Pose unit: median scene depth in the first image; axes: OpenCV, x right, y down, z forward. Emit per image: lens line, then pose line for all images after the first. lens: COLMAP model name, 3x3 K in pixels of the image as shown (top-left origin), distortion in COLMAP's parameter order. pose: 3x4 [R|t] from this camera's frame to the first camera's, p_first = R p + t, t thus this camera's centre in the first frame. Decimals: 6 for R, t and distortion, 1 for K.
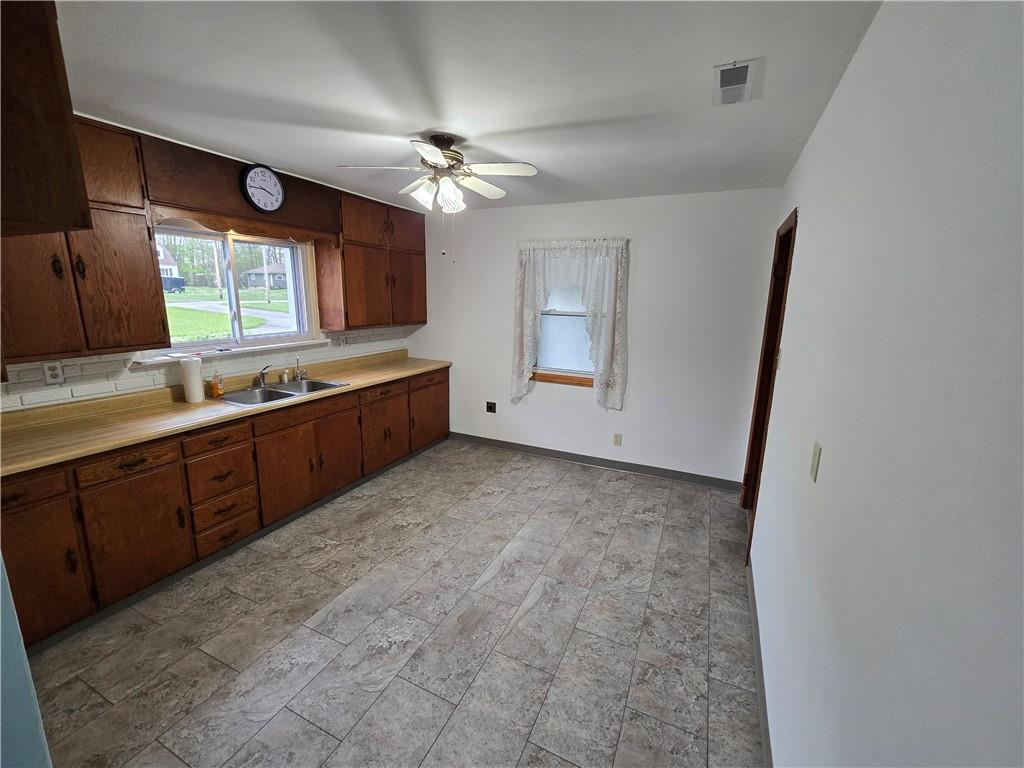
lens RADIAL K [[422.6, 0, 511.8], [0, 422.6, 382.7], [0, 0, 1]] dist [-0.007195, 0.001768]
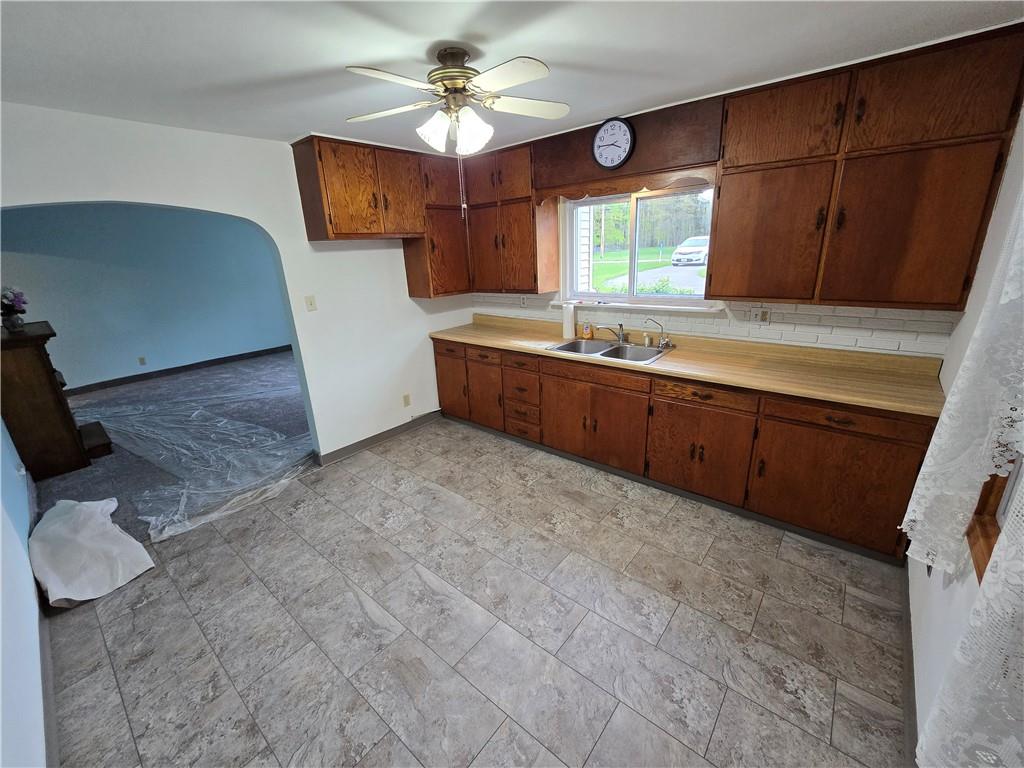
lens RADIAL K [[422.6, 0, 510.8], [0, 422.6, 381.9], [0, 0, 1]] dist [-0.007195, 0.001768]
pose [[-0.260561, 0.283218, -0.922982, 0.558294], [-0.160414, 0.930016, 0.330662, -0.237313], [0.952037, 0.234217, -0.196894, 1.132986]]
